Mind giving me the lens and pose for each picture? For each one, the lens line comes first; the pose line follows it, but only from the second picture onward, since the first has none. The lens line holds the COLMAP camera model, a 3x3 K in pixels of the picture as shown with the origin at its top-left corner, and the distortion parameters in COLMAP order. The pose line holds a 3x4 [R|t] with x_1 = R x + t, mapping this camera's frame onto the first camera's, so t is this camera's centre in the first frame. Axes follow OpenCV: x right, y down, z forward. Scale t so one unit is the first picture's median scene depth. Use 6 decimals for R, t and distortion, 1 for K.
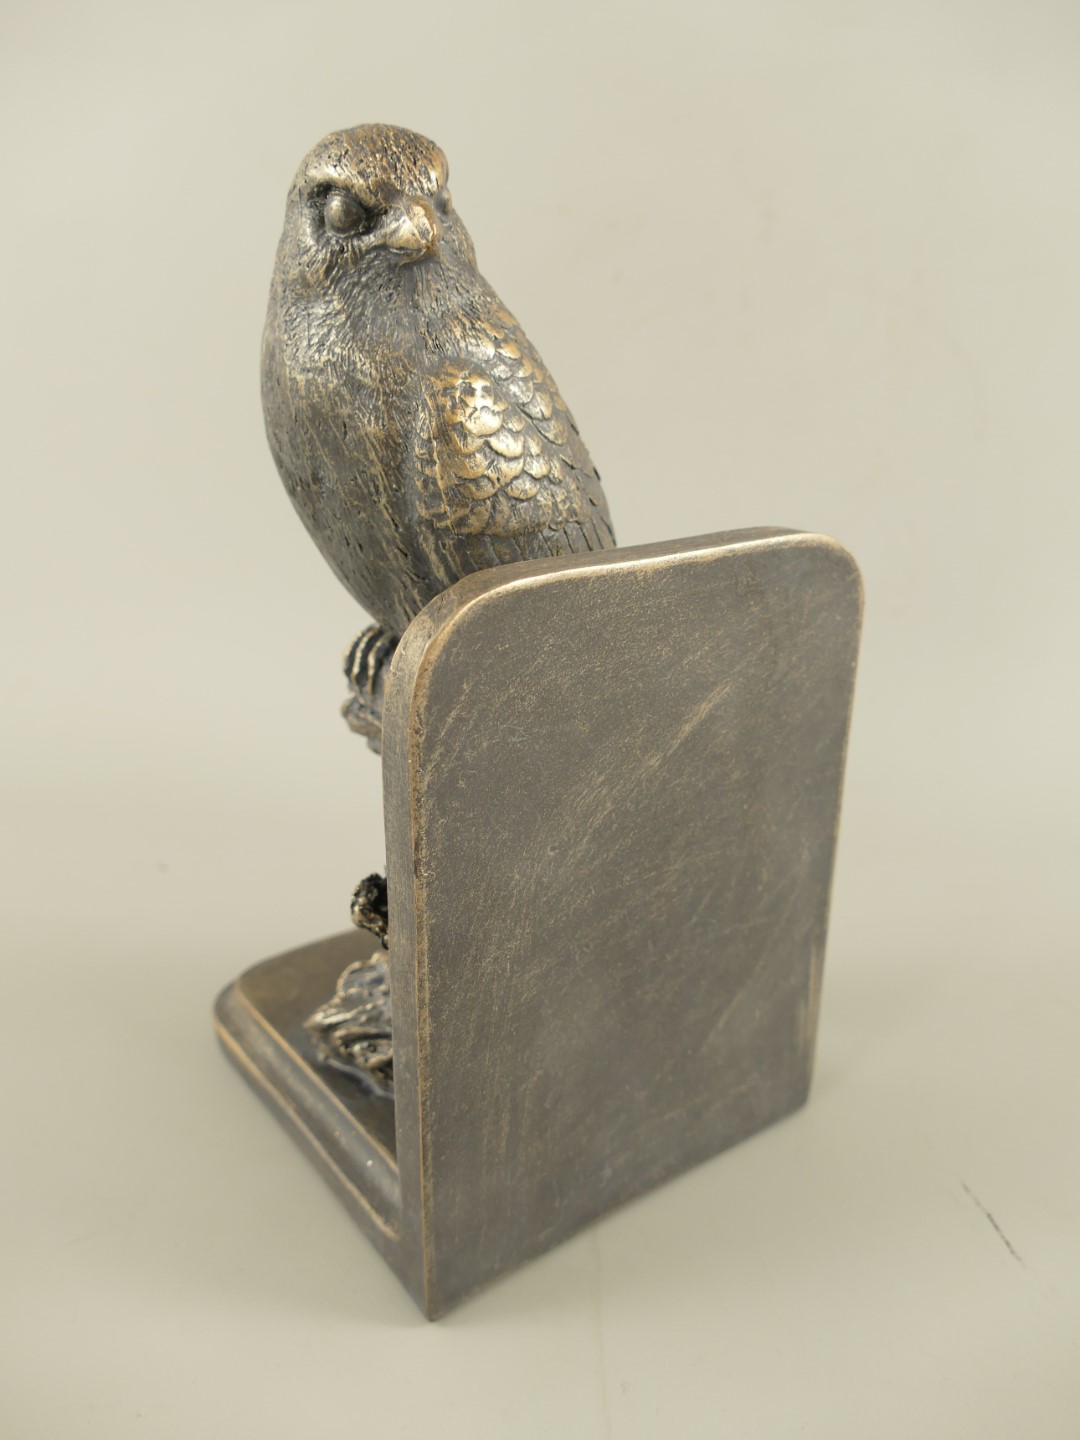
lens RADIAL K [[1135.8, 0, 539.0], [0, 1135.8, 719.5], [0, 0, 1]] dist [0.013237, -0.003203]
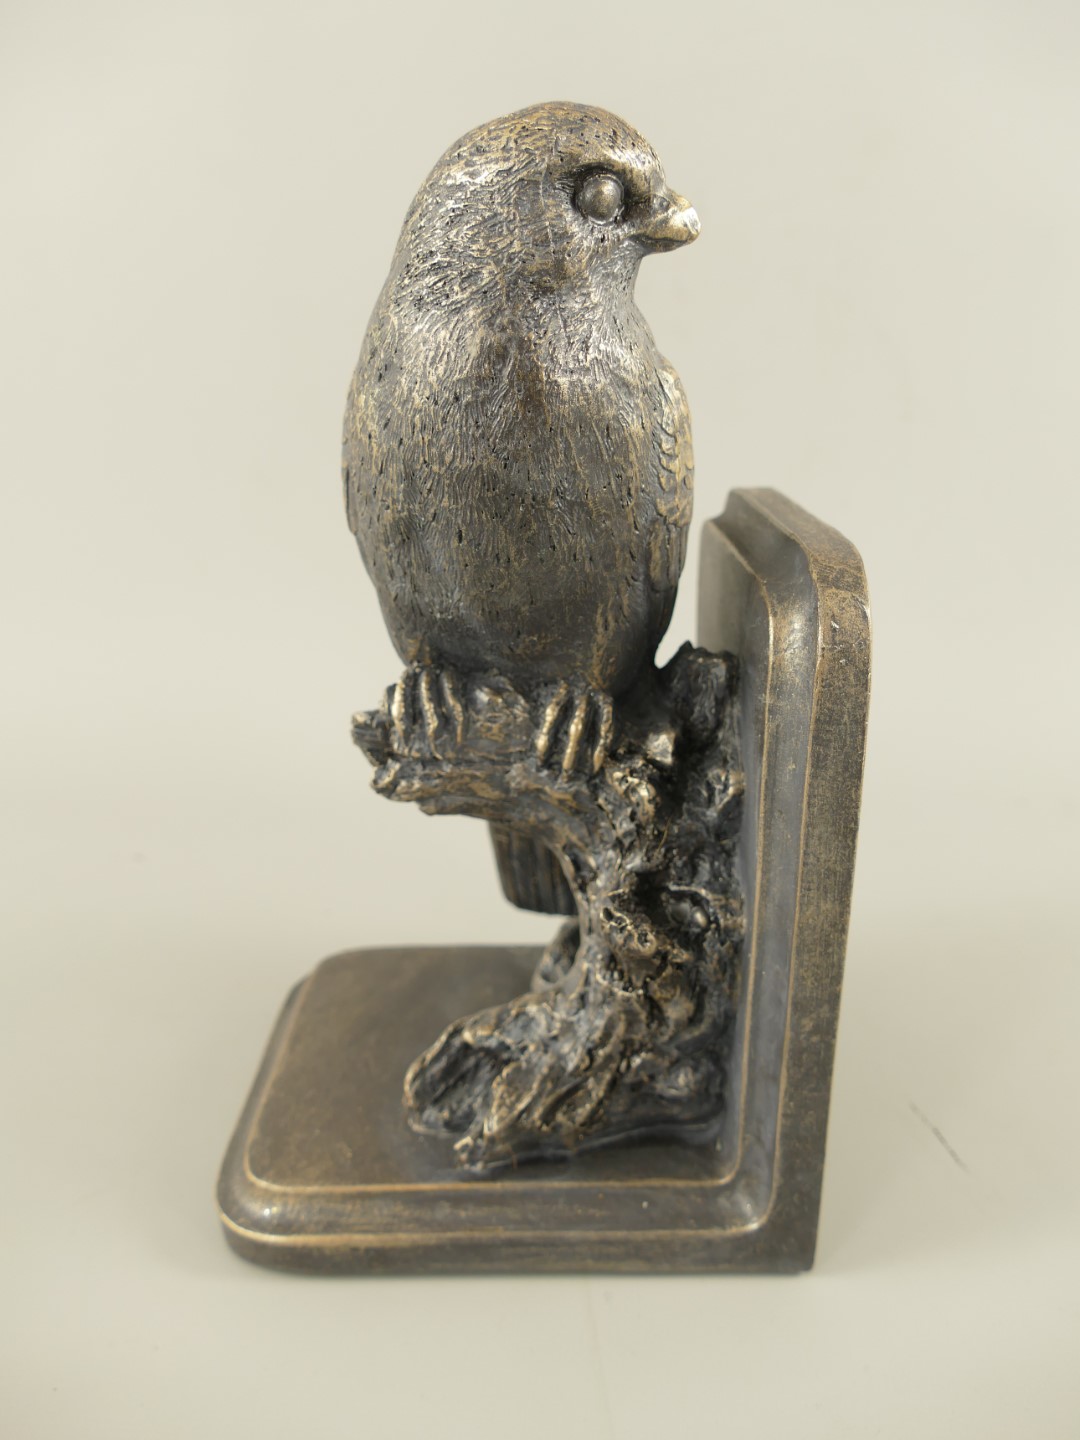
lens RADIAL K [[1135.8, 0, 539.9], [0, 1135.8, 719.5], [0, 0, 1]] dist [0.013237, -0.003203]
pose [[0.599621, -0.279525, 0.749881, -0.975168], [0.289725, 0.949279, 0.122182, -0.164030], [-0.745999, 0.143996, 0.650193, 0.477930]]
